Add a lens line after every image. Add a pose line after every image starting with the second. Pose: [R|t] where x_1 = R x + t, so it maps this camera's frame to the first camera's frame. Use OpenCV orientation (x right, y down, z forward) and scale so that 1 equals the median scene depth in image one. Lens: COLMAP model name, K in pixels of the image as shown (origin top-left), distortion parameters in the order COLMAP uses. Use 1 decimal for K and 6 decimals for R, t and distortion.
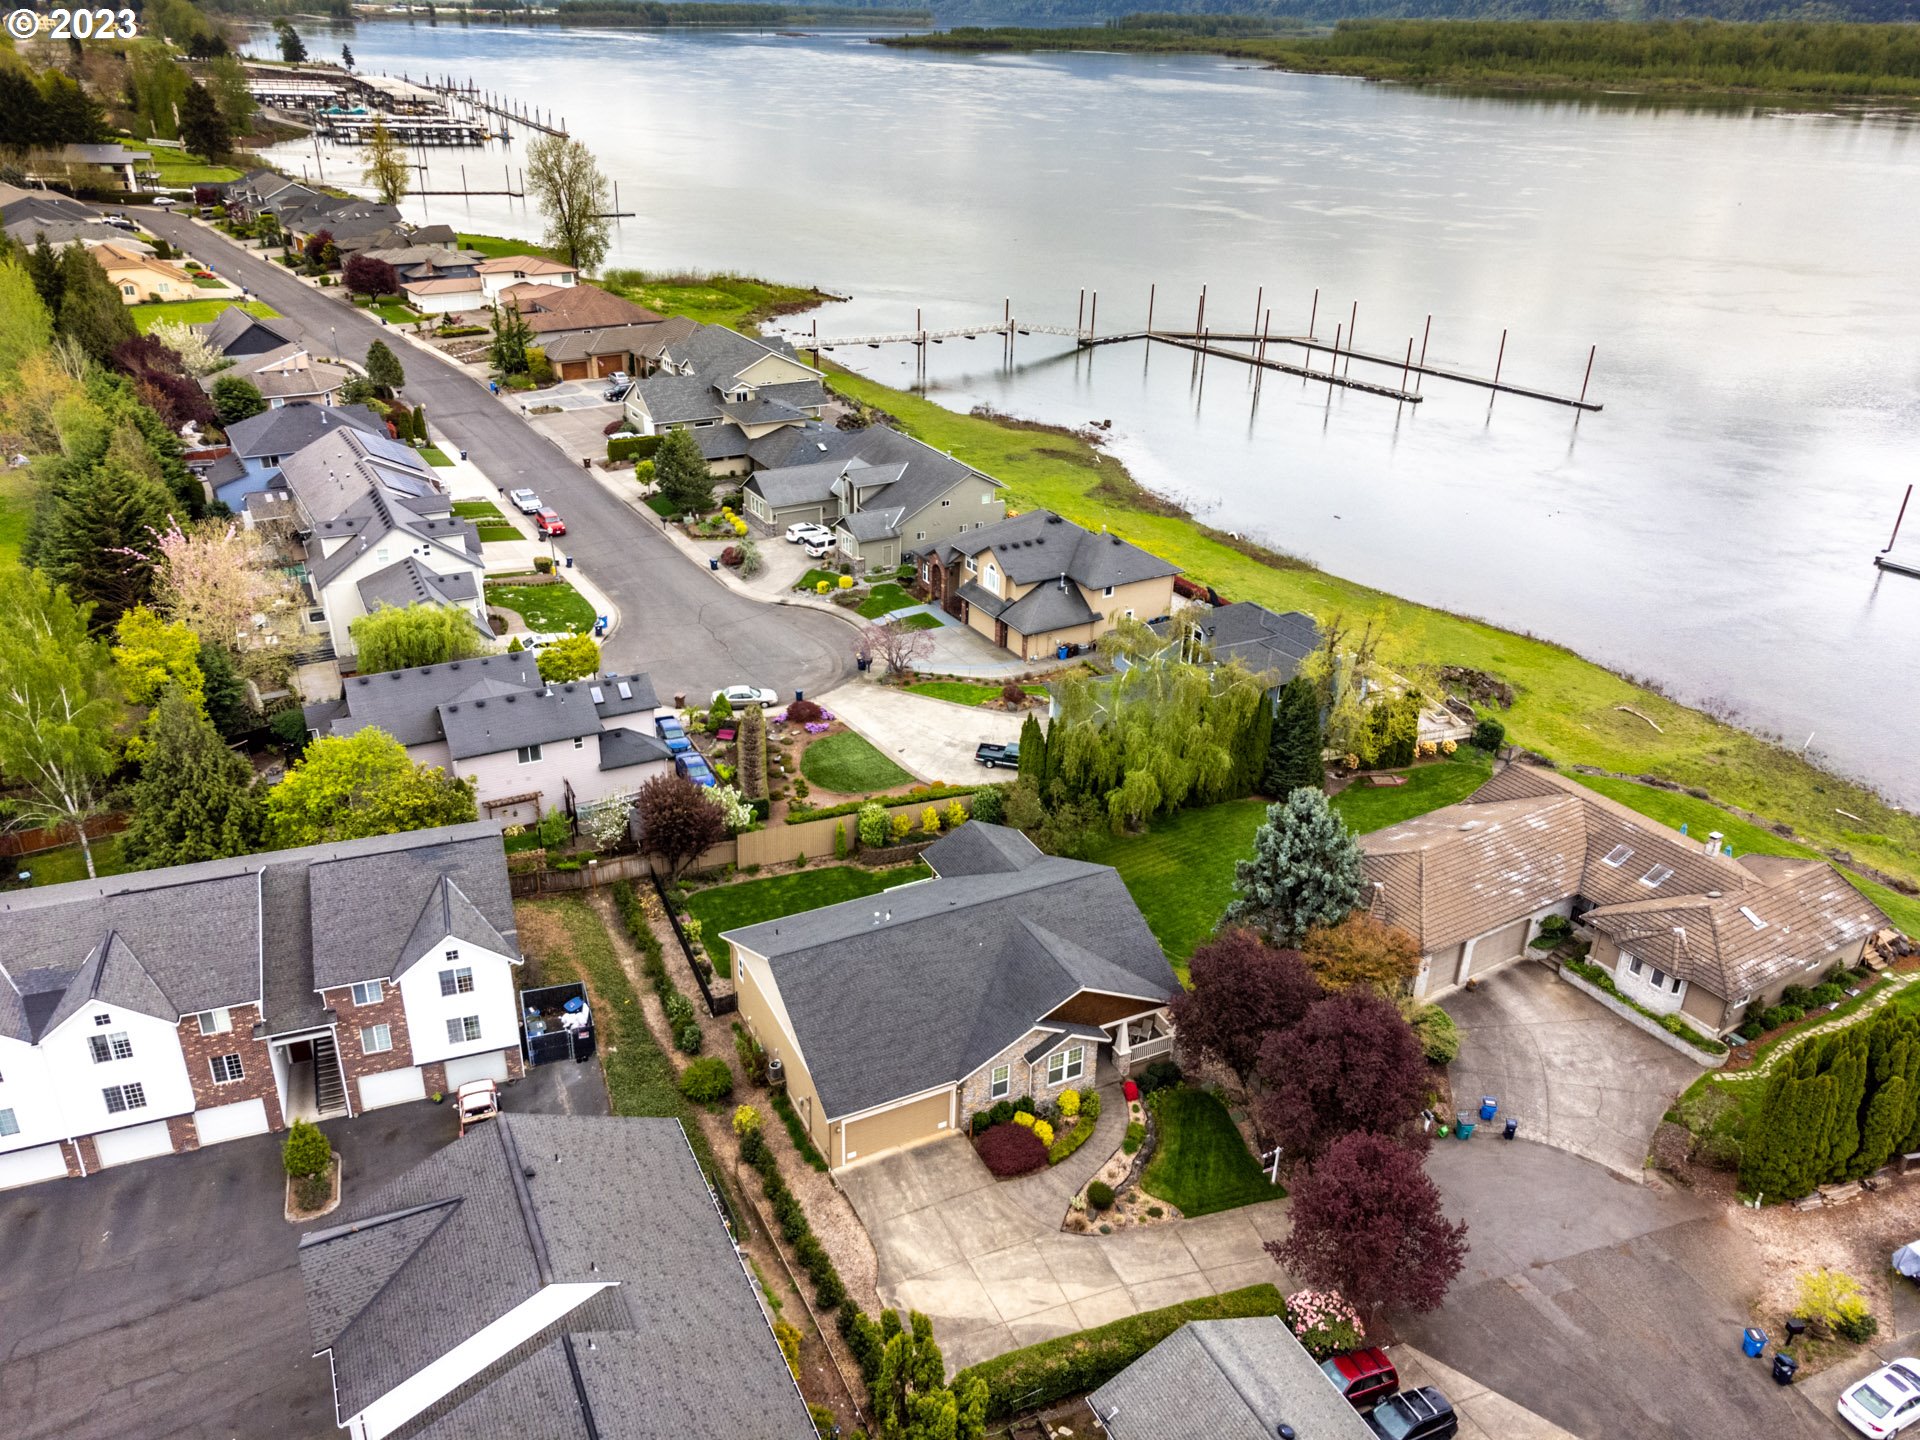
lens RADIAL K [[1435.7, 0, 955.9], [0, 1435.7, 715.6], [0, 0, 1]] dist [0.060829, 0.000604]
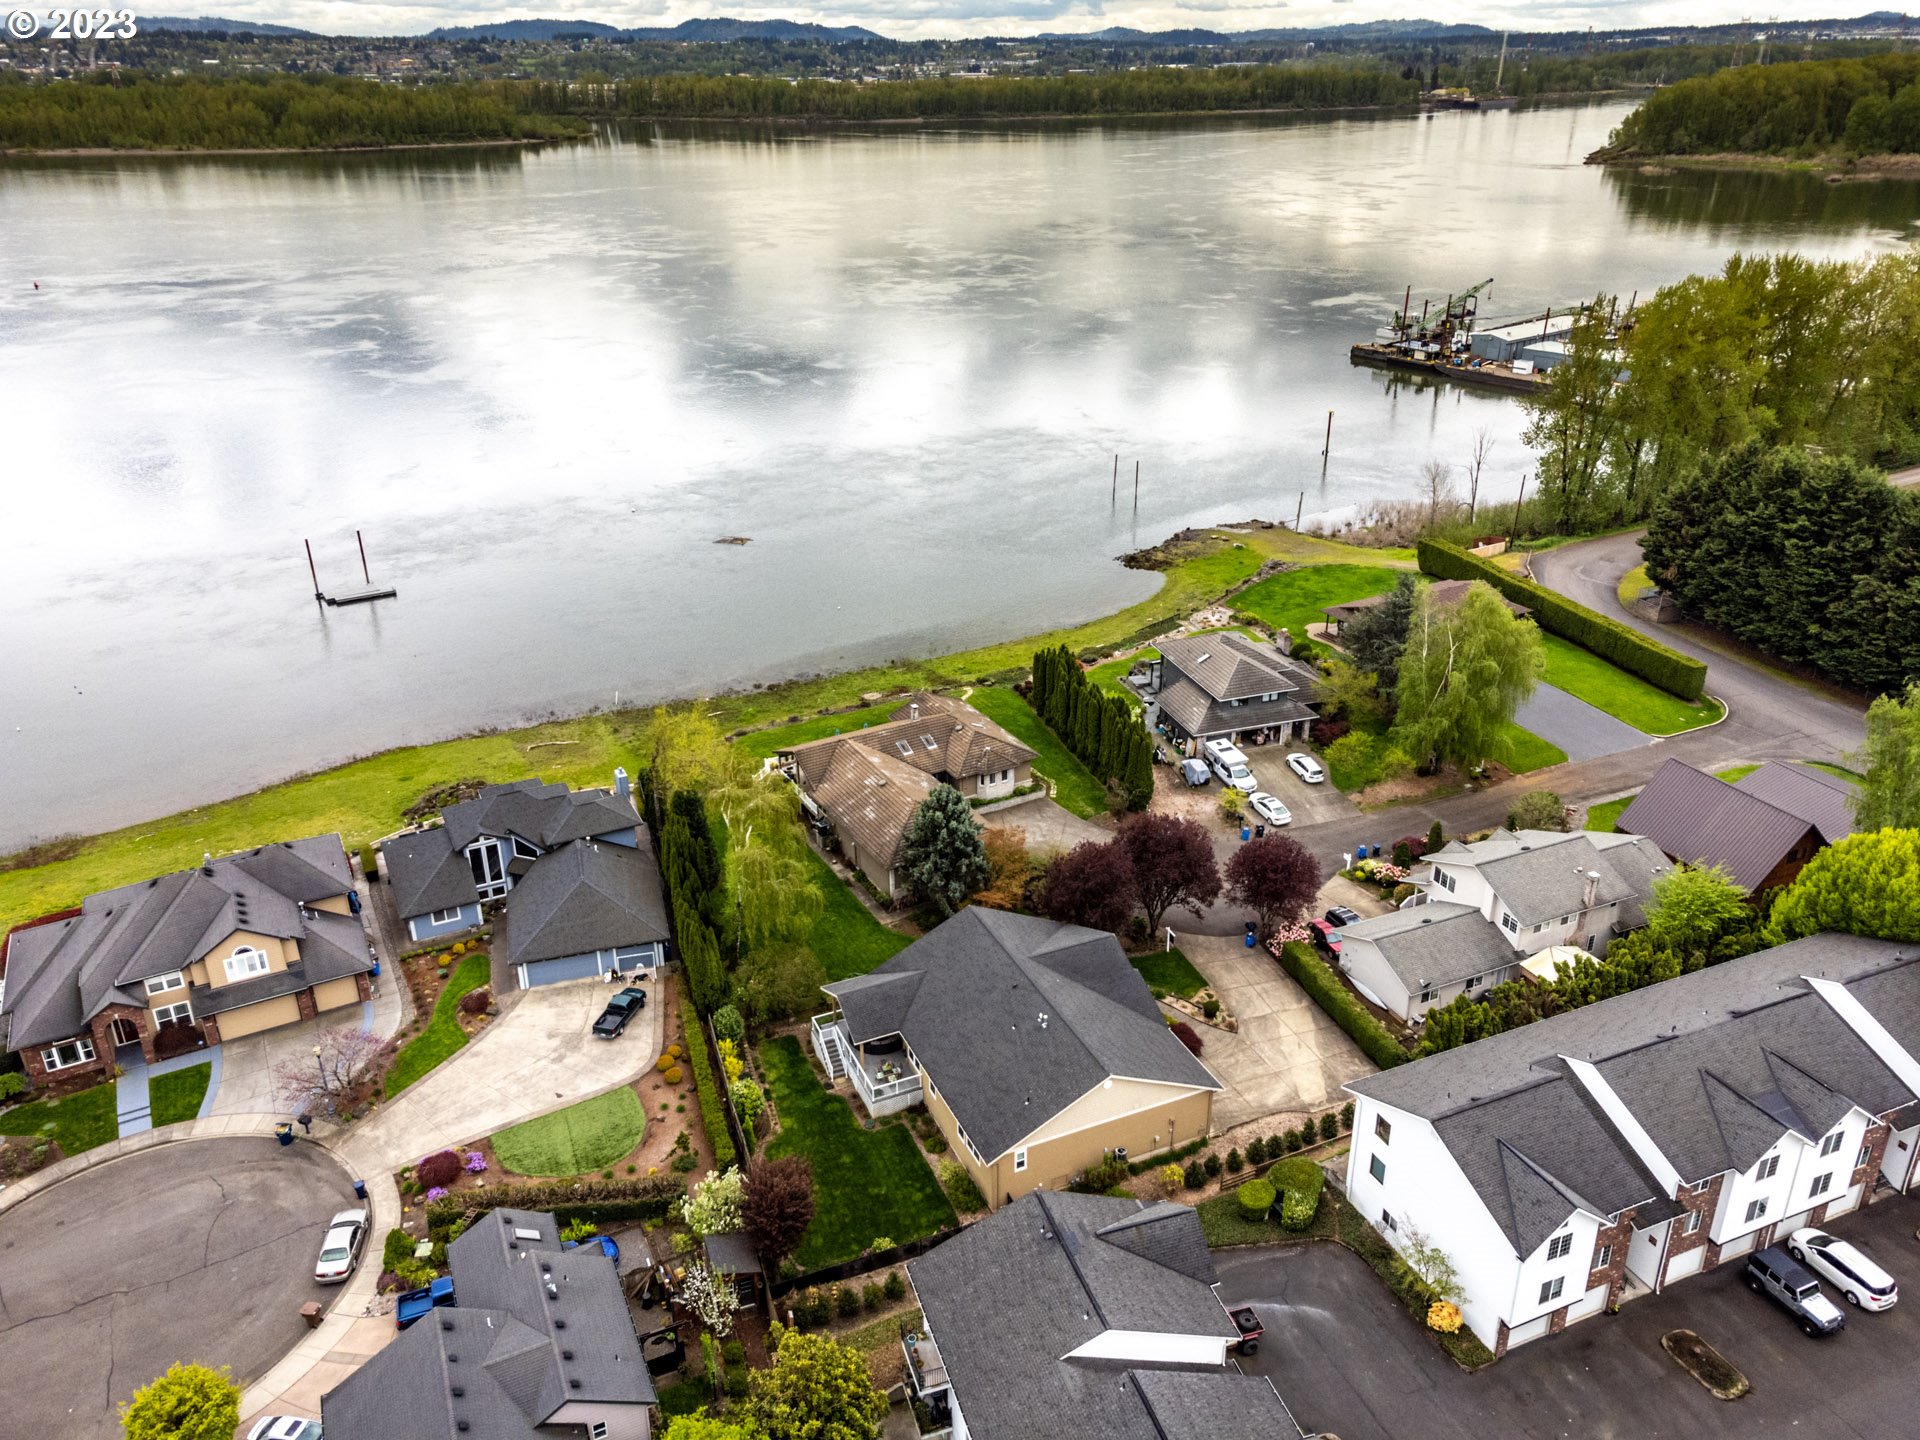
lens RADIAL K [[1435.7, 0, 964.3], [0, 1435.7, 722.3], [0, 0, 1]] dist [0.060829, 0.000604]
pose [[0.028094, -0.438526, 0.898279, -0.977159], [0.443975, 0.810607, 0.381840, -0.521027], [-0.895599, 0.388086, 0.217467, 0.661130]]
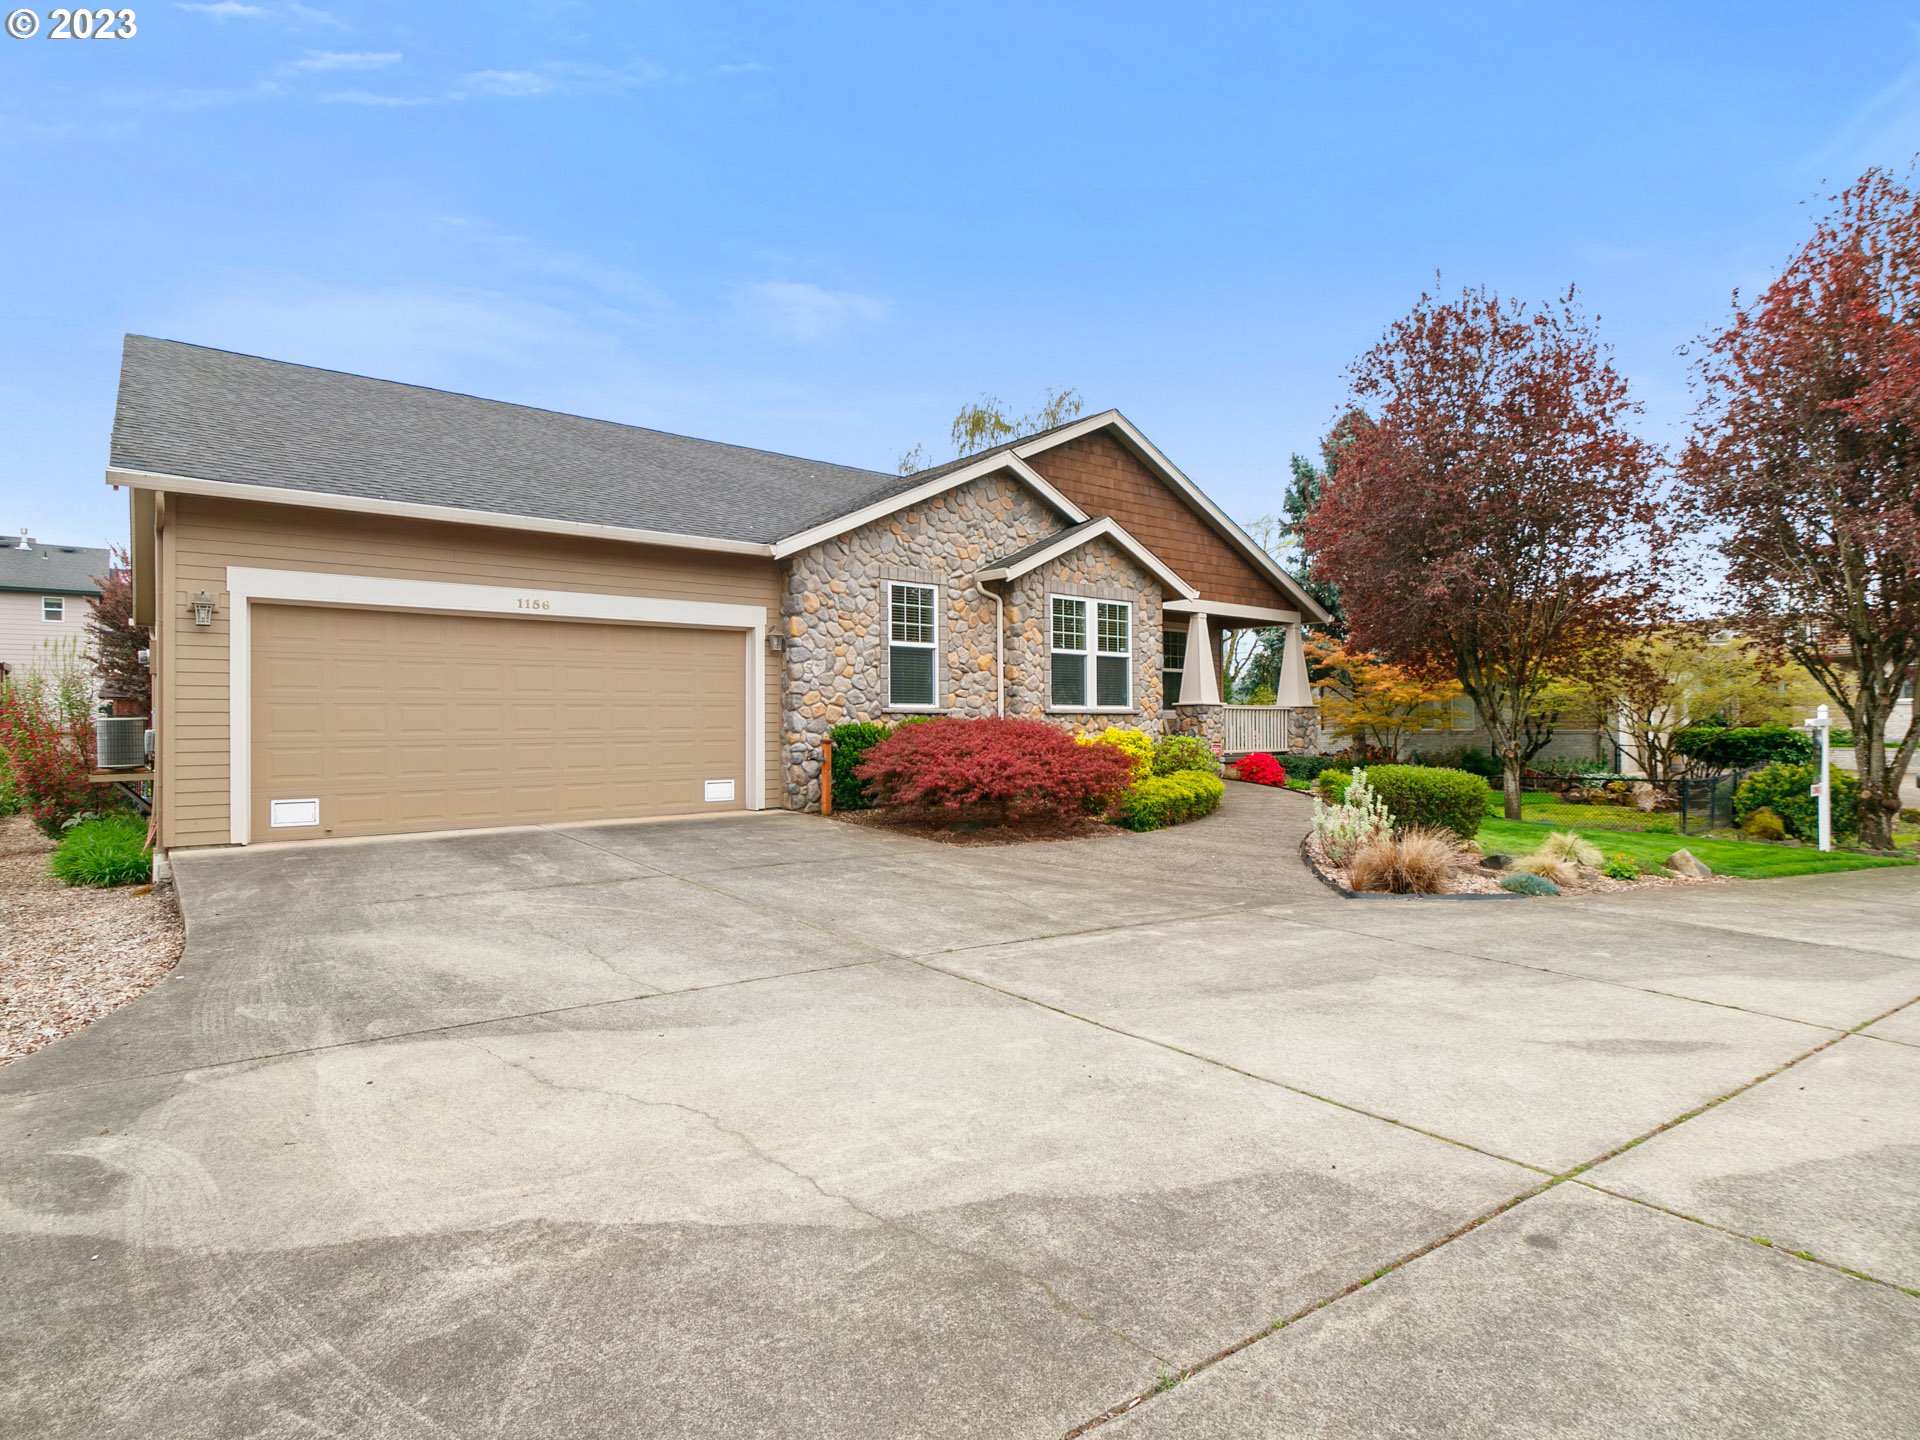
lens RADIAL K [[1004.2, 0, 951.8], [0, 1004.2, 720.7], [0, 0, 1]] dist [-0.000687, -0.004176]
pose [[0.975865, -0.026870, 0.216714, -0.006426], [0.118931, 0.897704, -0.424244, 0.319750], [-0.183146, 0.439779, 0.879234, 0.731146]]
